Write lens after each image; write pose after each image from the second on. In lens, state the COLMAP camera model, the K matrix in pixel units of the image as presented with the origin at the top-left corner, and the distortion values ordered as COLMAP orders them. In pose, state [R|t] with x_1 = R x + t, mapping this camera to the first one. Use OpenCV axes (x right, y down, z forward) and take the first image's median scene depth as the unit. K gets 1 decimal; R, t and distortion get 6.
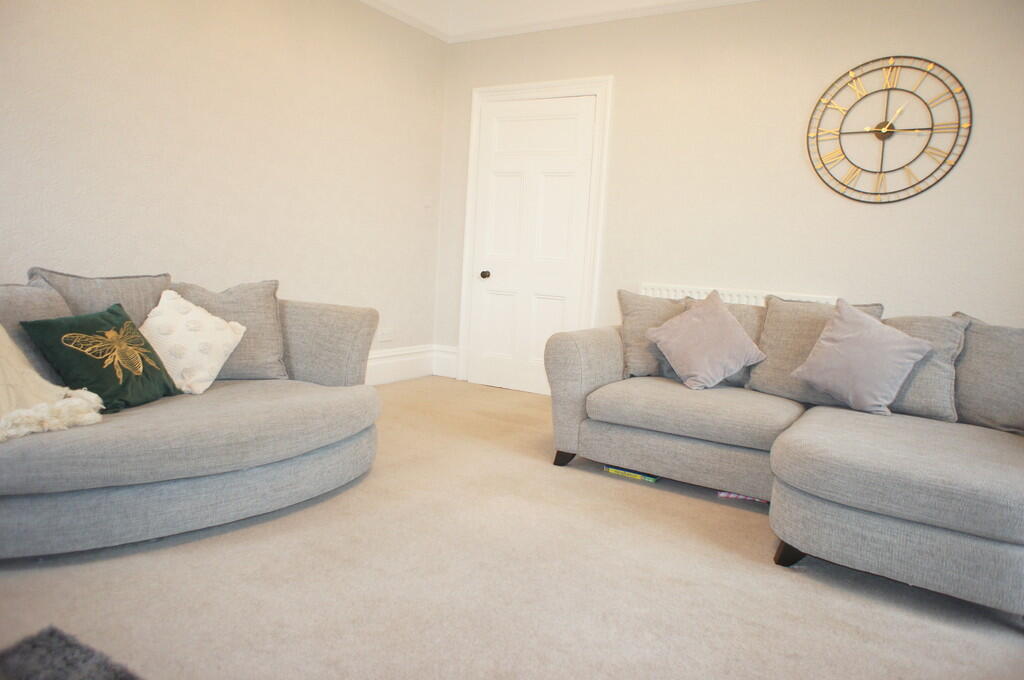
lens RADIAL K [[696.0, 0, 512.6], [0, 696.0, 342.4], [0, 0, 1]] dist [-0.002005, -0.002914]
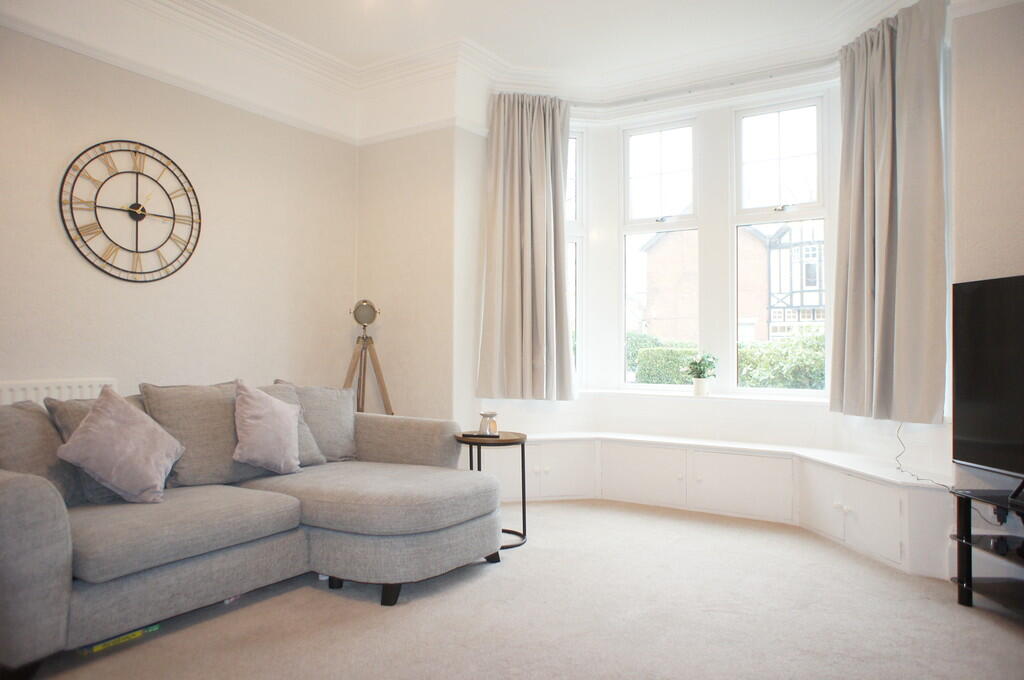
lens RADIAL K [[696.0, 0, 512.9], [0, 696.0, 339.1], [0, 0, 1]] dist [-0.002005, -0.002914]
pose [[-0.034288, -0.036408, 0.998749, -0.509965], [0.125043, 0.991327, 0.040431, -0.092821], [-0.991559, 0.126273, -0.029438, 0.512982]]
